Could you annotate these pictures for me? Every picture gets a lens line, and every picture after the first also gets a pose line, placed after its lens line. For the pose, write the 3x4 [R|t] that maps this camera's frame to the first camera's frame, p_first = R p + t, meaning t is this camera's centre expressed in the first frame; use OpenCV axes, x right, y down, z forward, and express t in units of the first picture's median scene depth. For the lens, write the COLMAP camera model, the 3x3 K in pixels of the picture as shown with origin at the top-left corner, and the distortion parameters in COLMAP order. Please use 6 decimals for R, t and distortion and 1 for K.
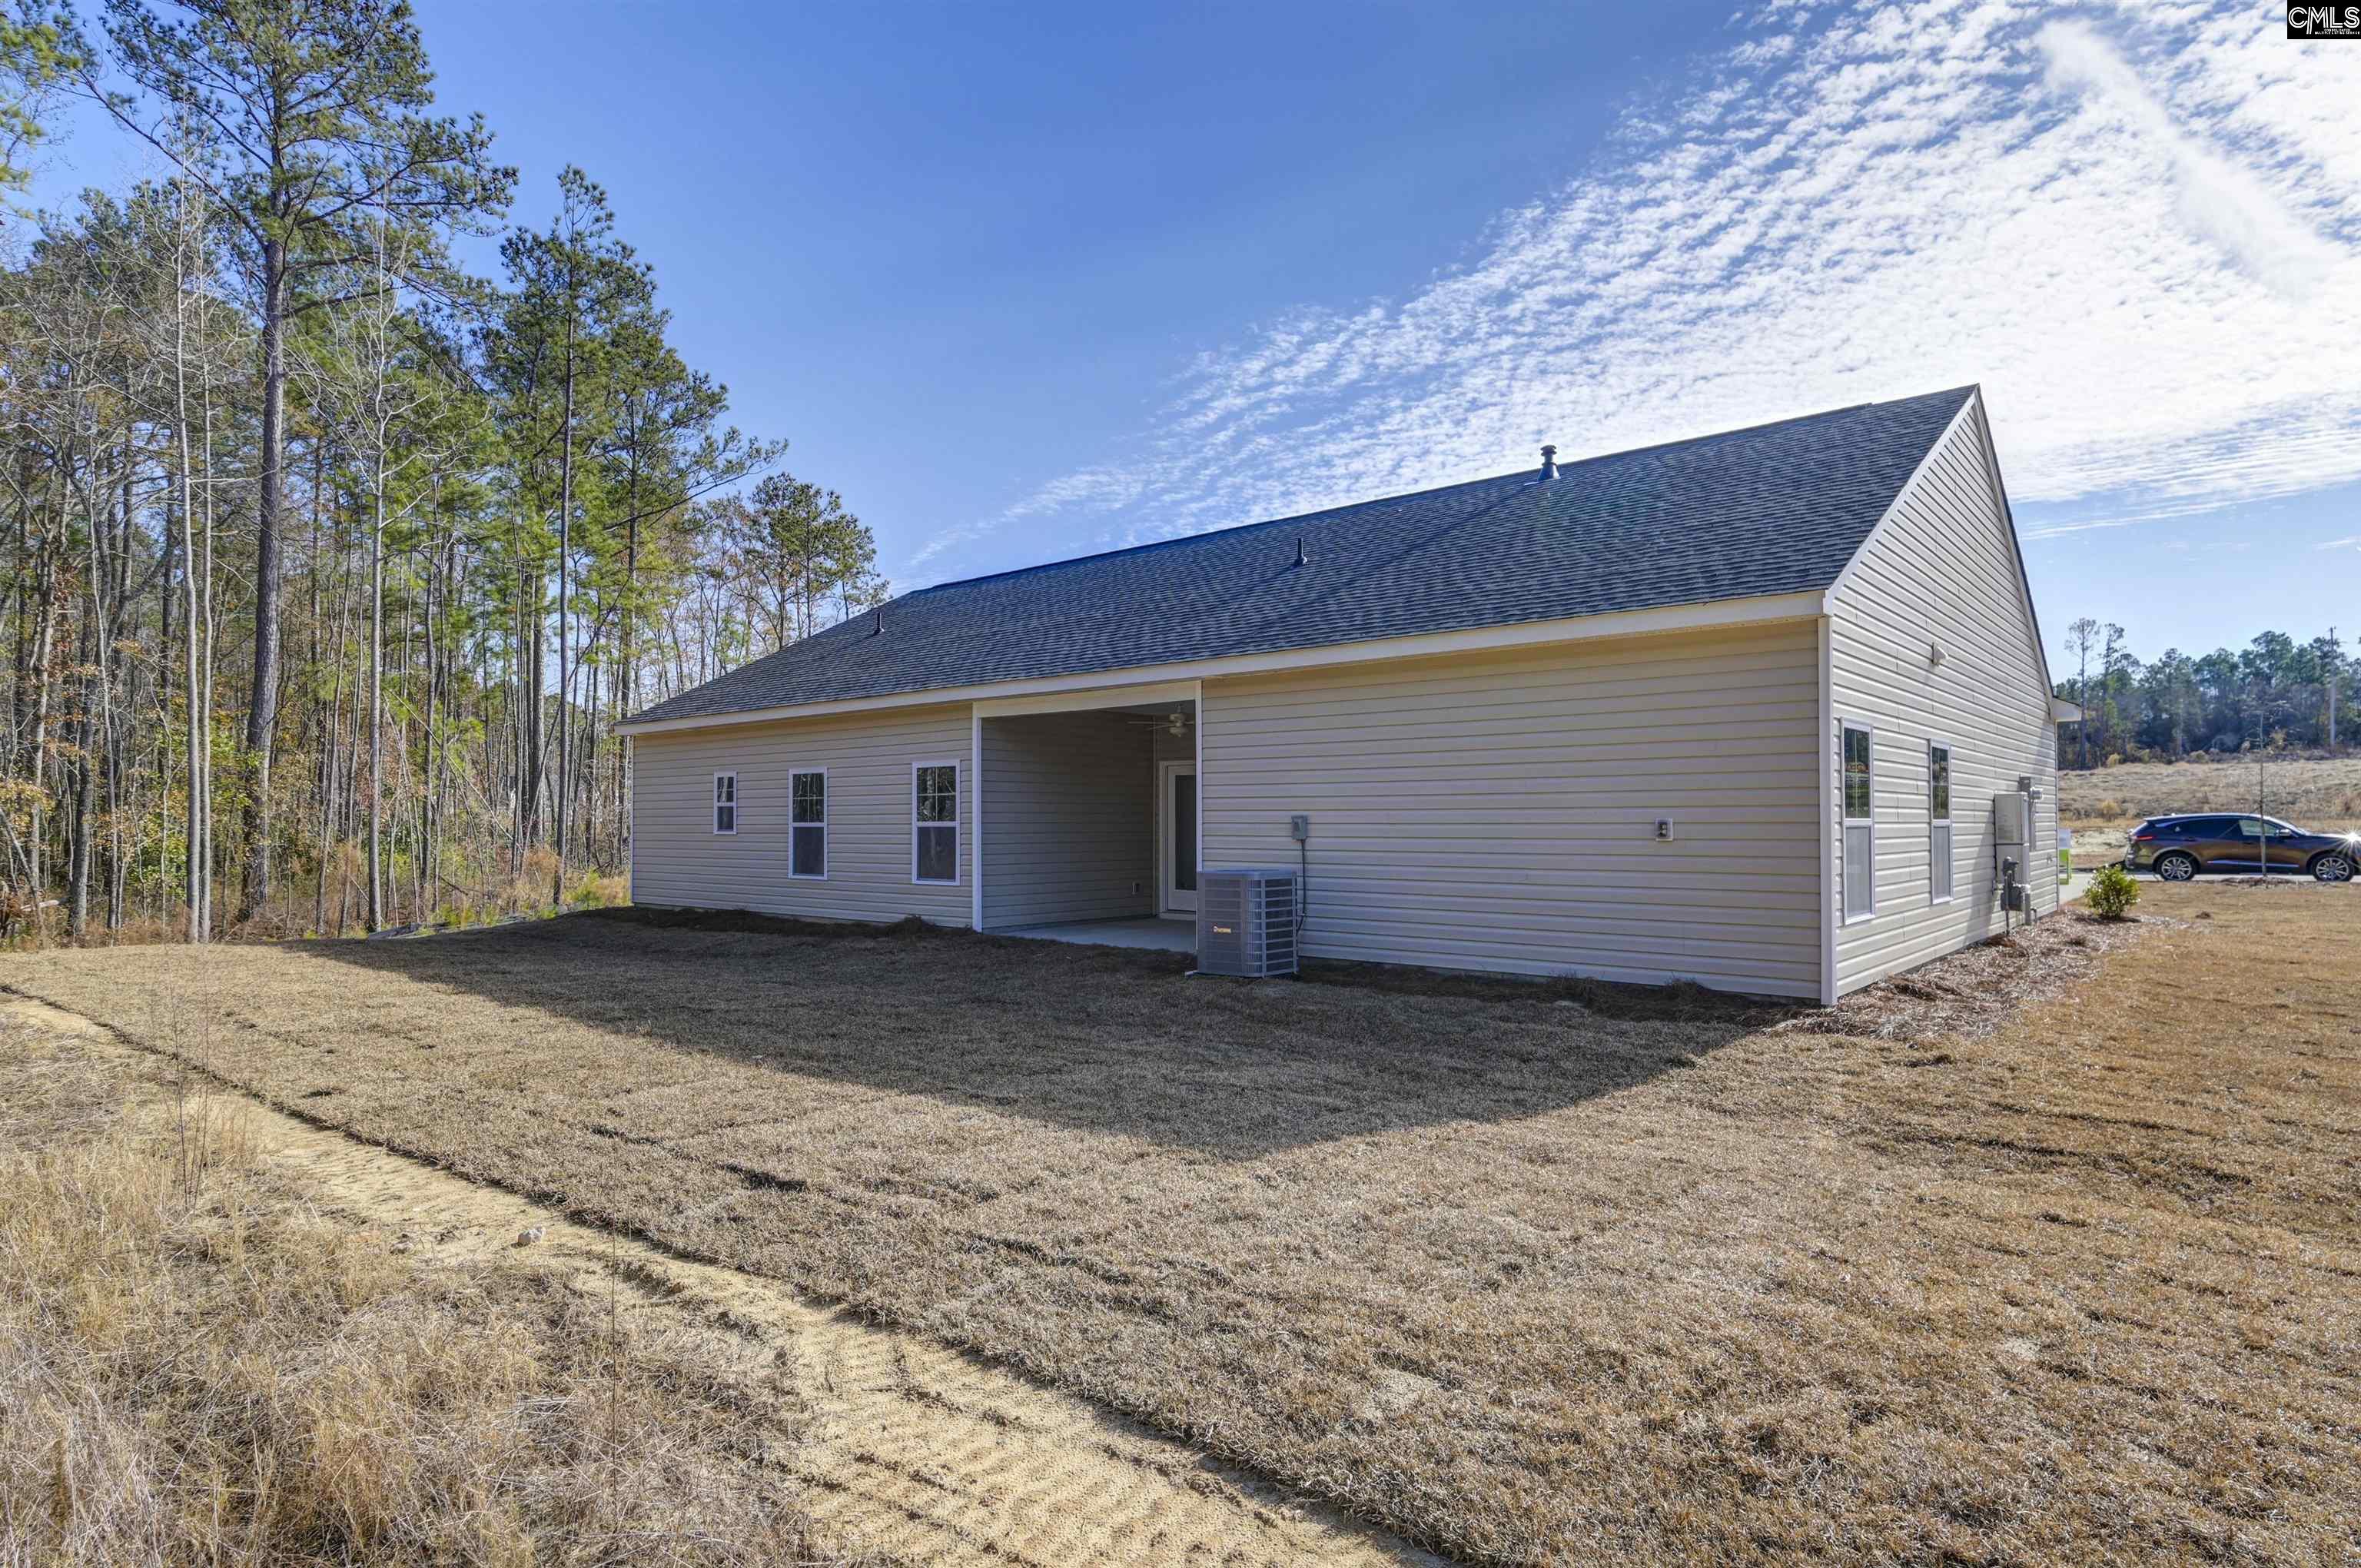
lens RADIAL K [[1267.4, 0, 1180.5], [0, 1267.4, 784.0], [0, 0, 1]] dist [-0.001658, -0.000335]
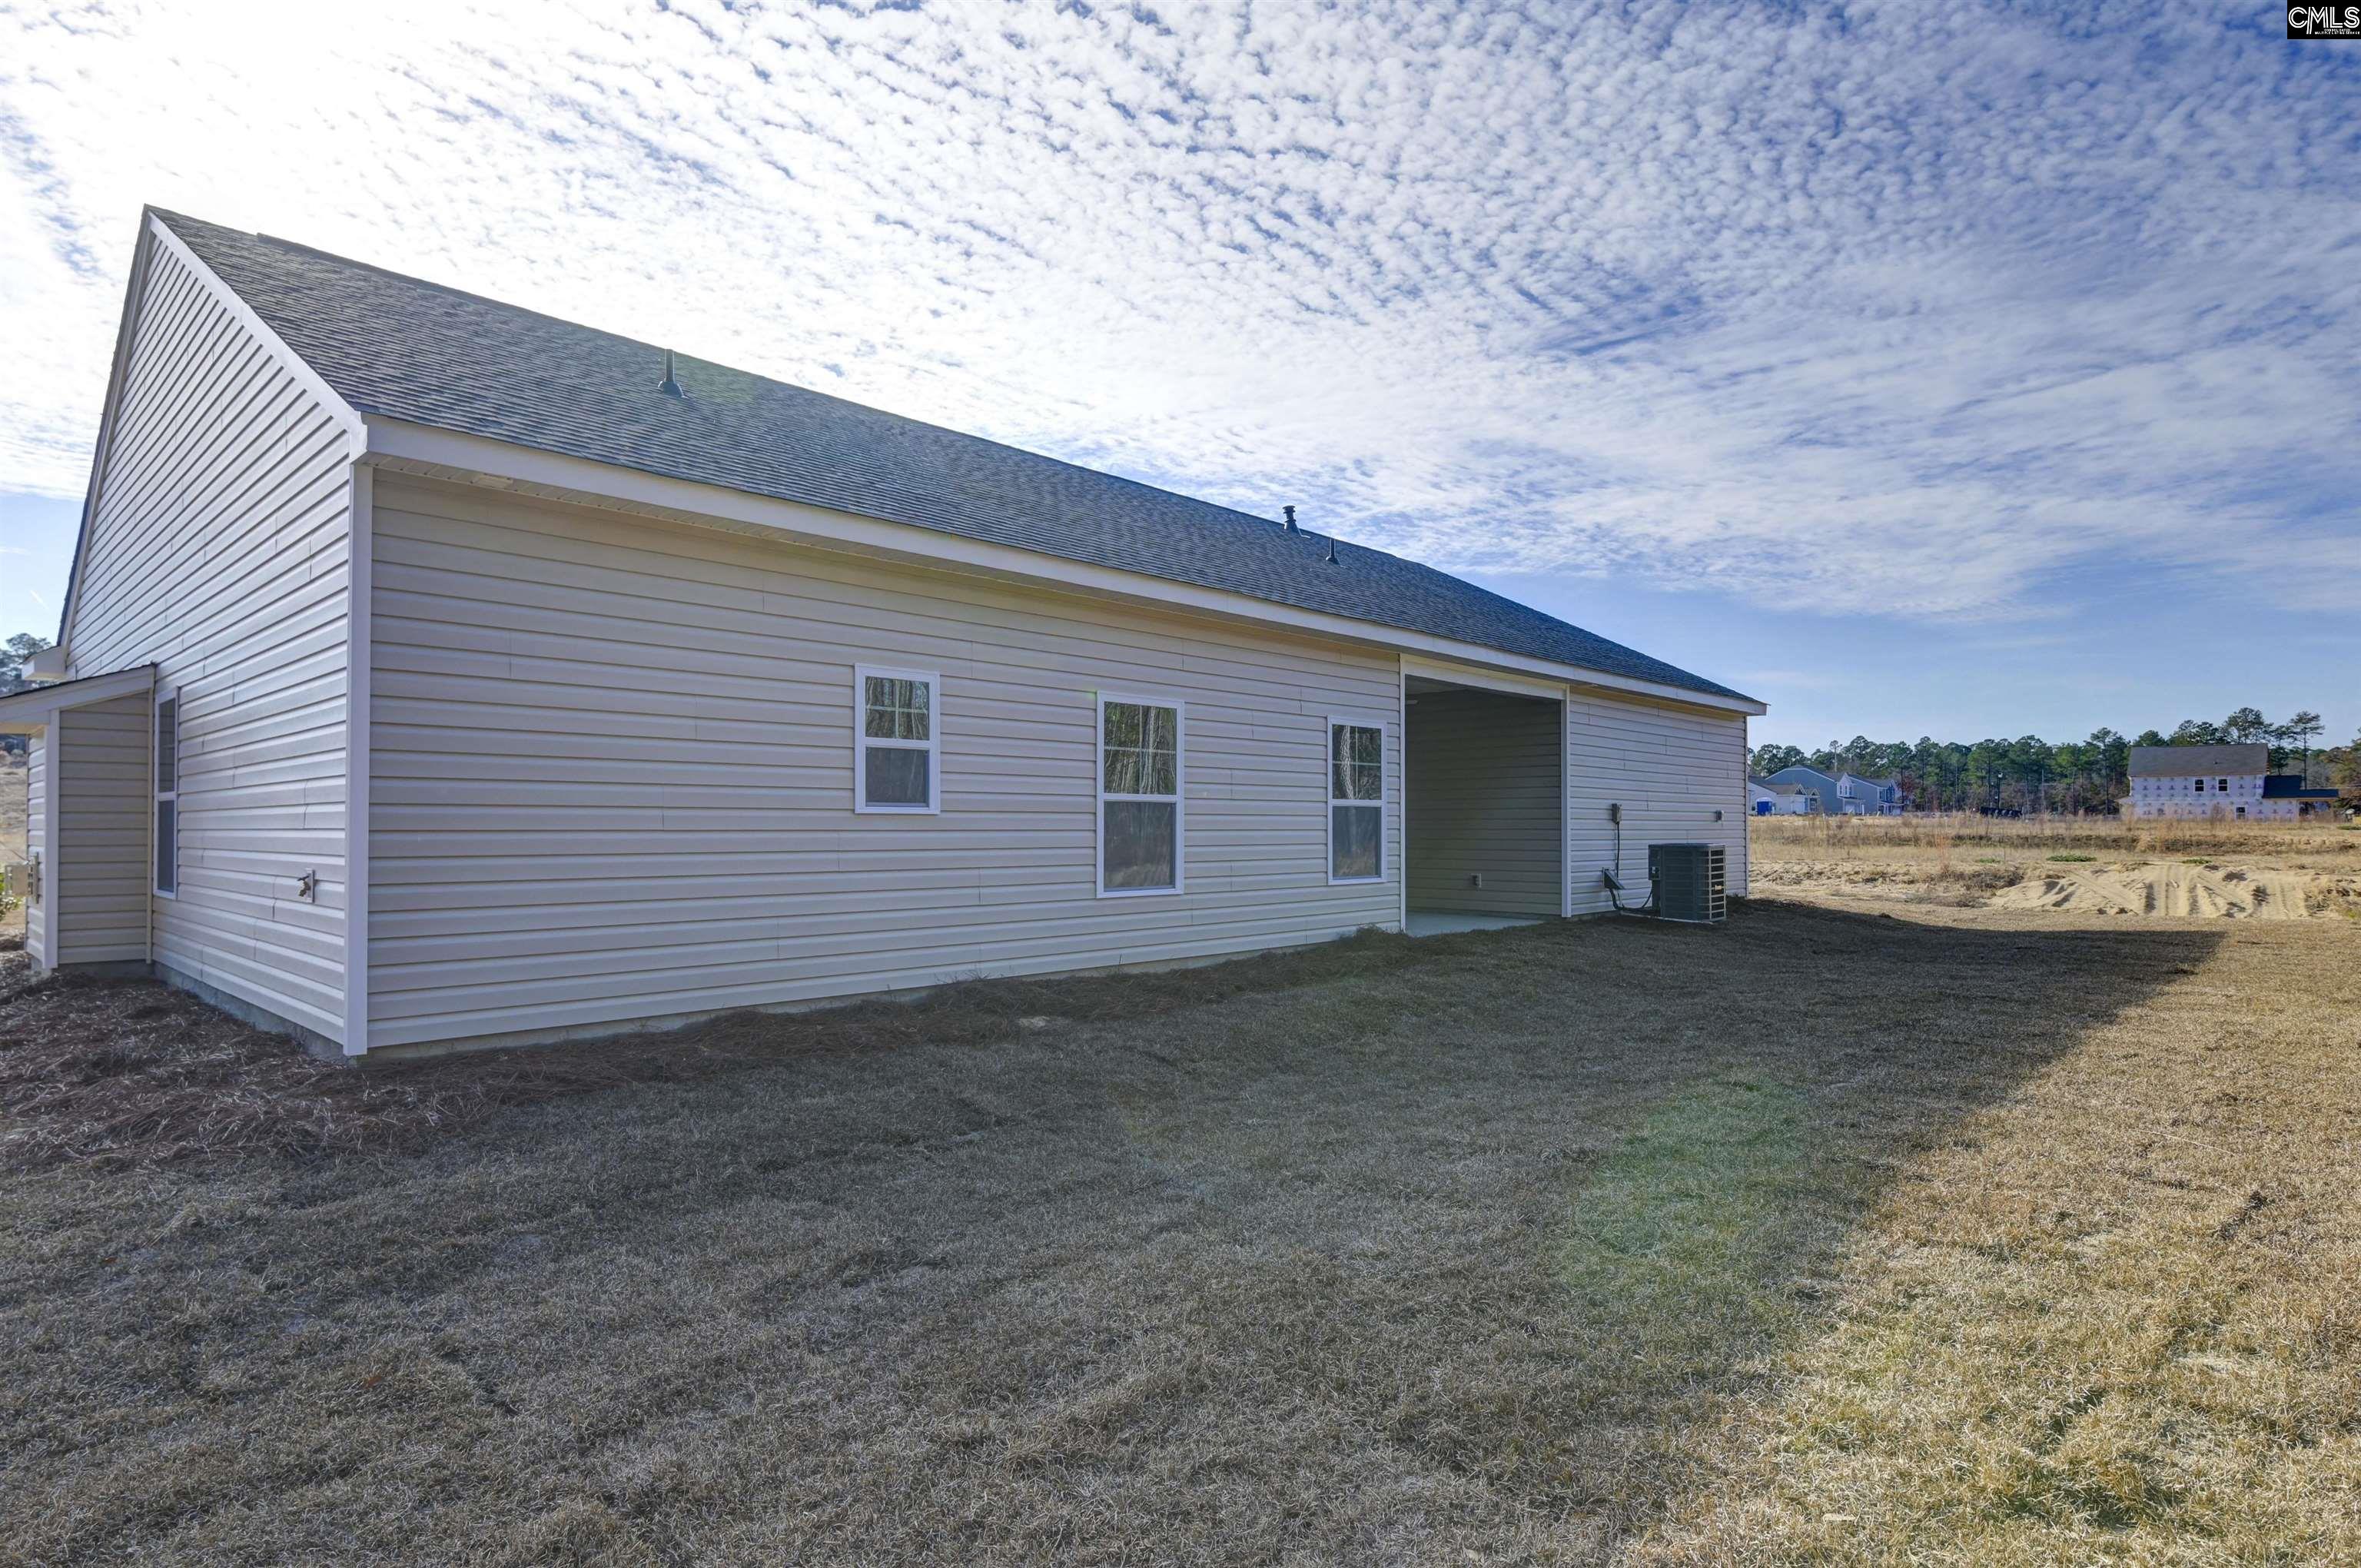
lens RADIAL K [[1208.0, 0, 1213.2], [0, 1208.0, 770.9], [0, 0, 1]] dist [0.000484, -0.007902]
pose [[0.016485, 0.047051, 0.998756, -0.890830], [-0.031116, 0.998433, -0.046522, 0.047934], [-0.999380, -0.030310, 0.017923, 1.060229]]
